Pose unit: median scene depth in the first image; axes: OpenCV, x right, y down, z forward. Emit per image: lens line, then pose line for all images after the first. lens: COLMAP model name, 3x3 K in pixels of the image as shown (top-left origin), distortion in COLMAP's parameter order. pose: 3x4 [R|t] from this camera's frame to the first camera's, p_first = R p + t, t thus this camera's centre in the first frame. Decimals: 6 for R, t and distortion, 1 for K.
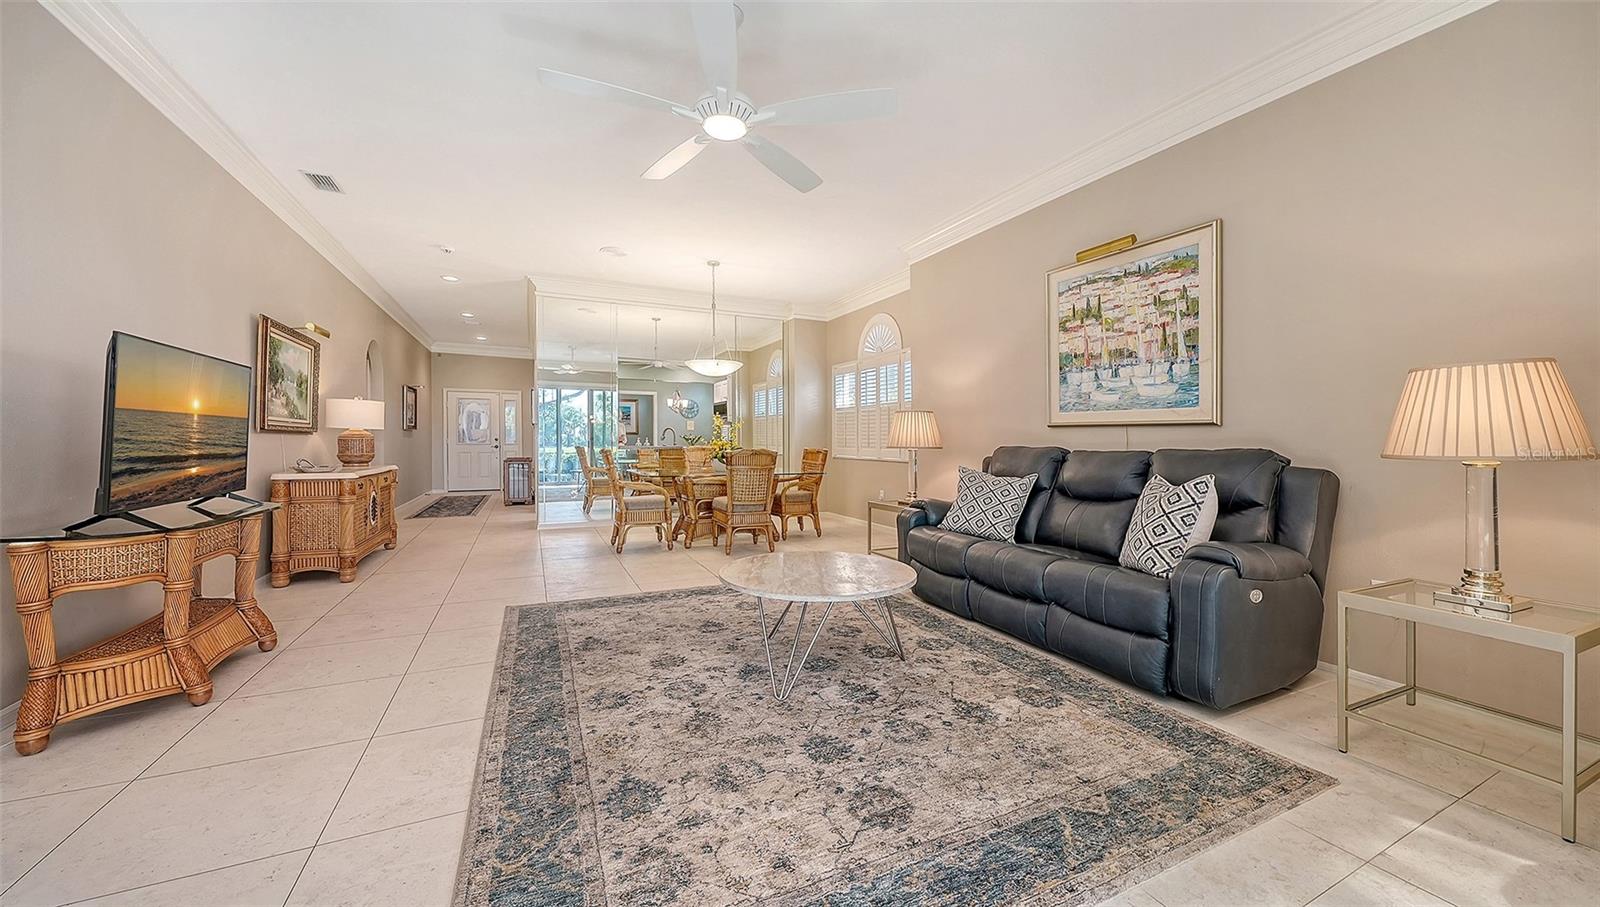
lens RADIAL K [[561.0, 0, 805.2], [0, 561.0, 424.1], [0, 0, 1]] dist [0.000641, 0.000013]
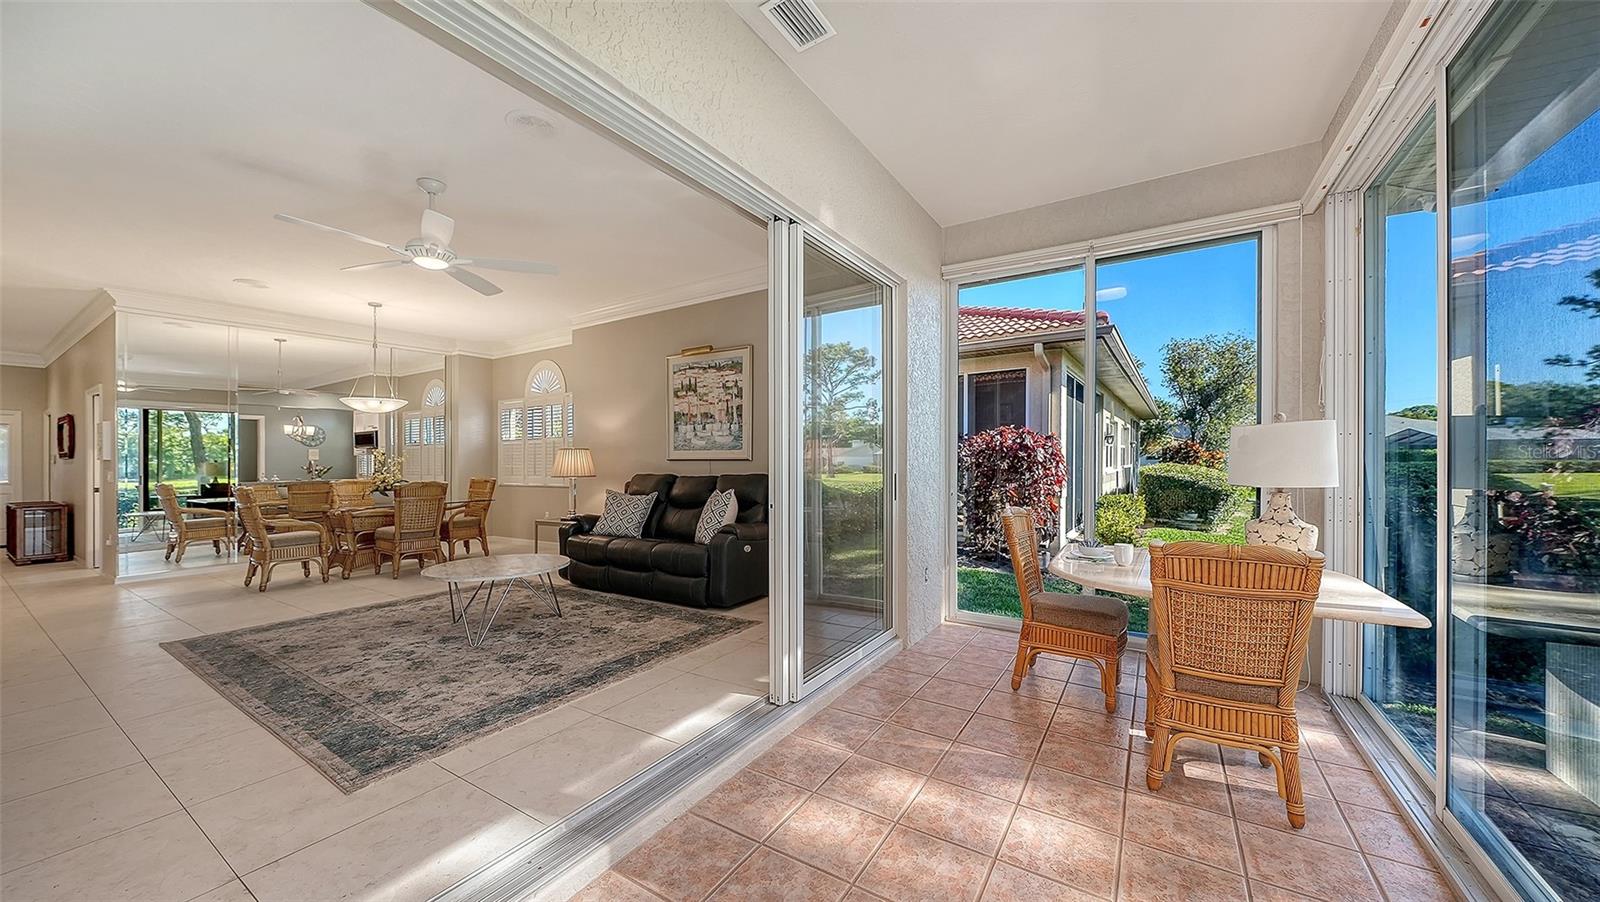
lens RADIAL K [[562.7, 0, 794.4], [0, 562.7, 435.1], [0, 0, 1]] dist [-0.000323, -0.000079]
pose [[0.853804, 0.004018, 0.520579, -0.072290], [0.003440, 0.999905, -0.013359, -0.050361], [-0.520583, 0.013196, 0.853709, -0.563221]]
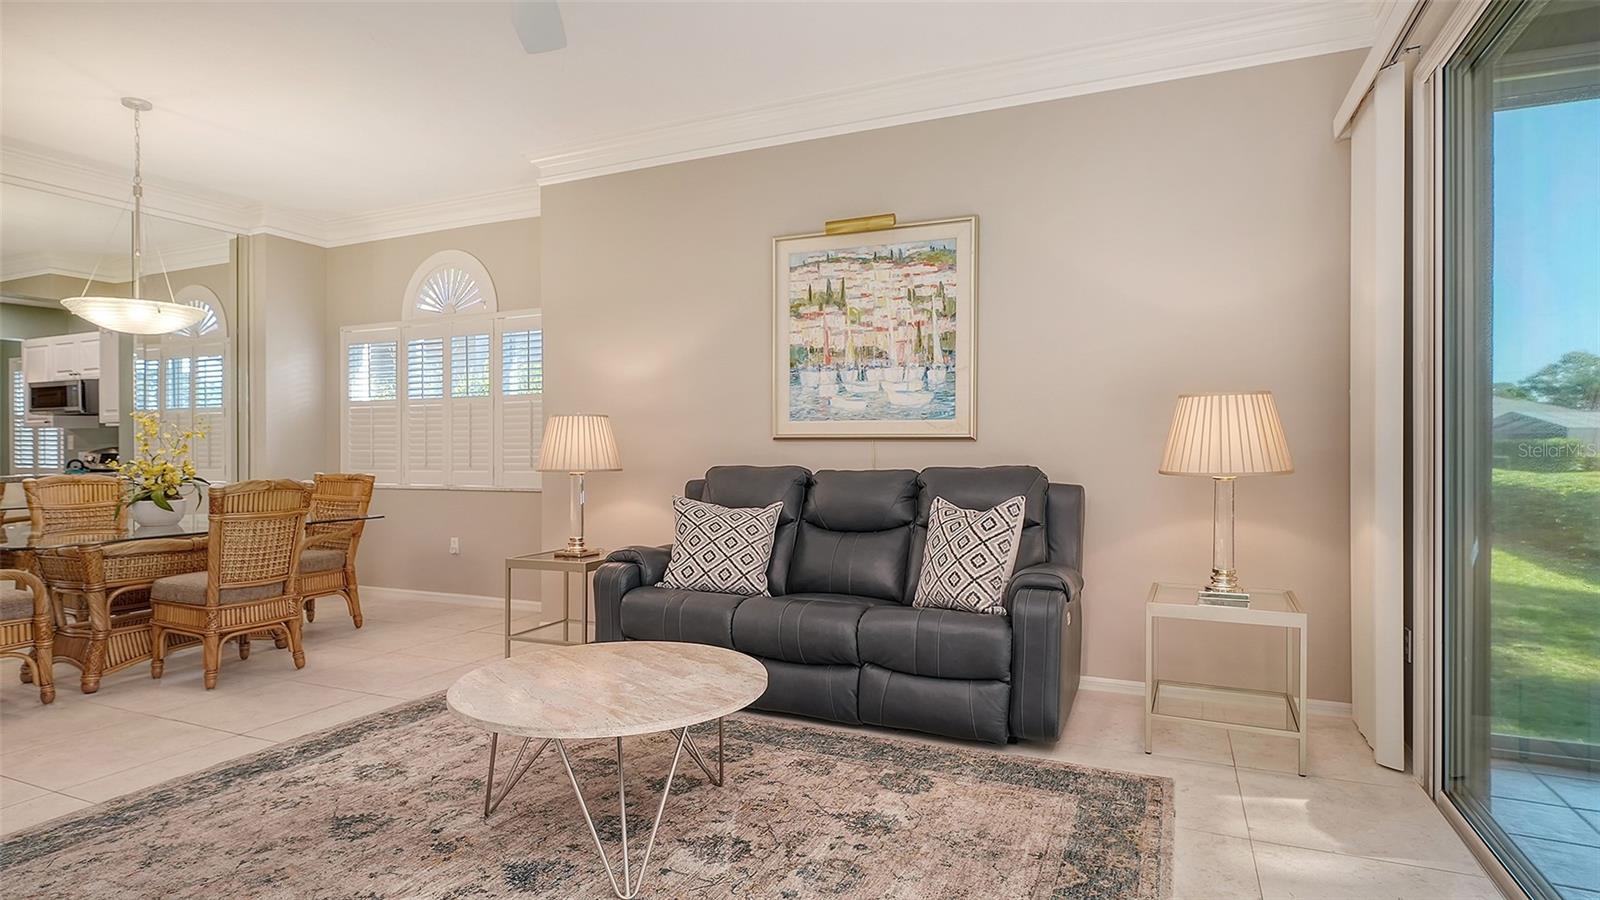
lens RADIAL K [[830.1, 0, 786.1], [0, 830.1, 430.4], [0, 0, 1]] dist [-0.000120, -0.000394]
pose [[0.771920, 0.002310, 0.635715, -0.343119], [-0.008222, 0.999946, 0.006350, -0.018476], [-0.635666, -0.010128, 0.771898, 0.138614]]
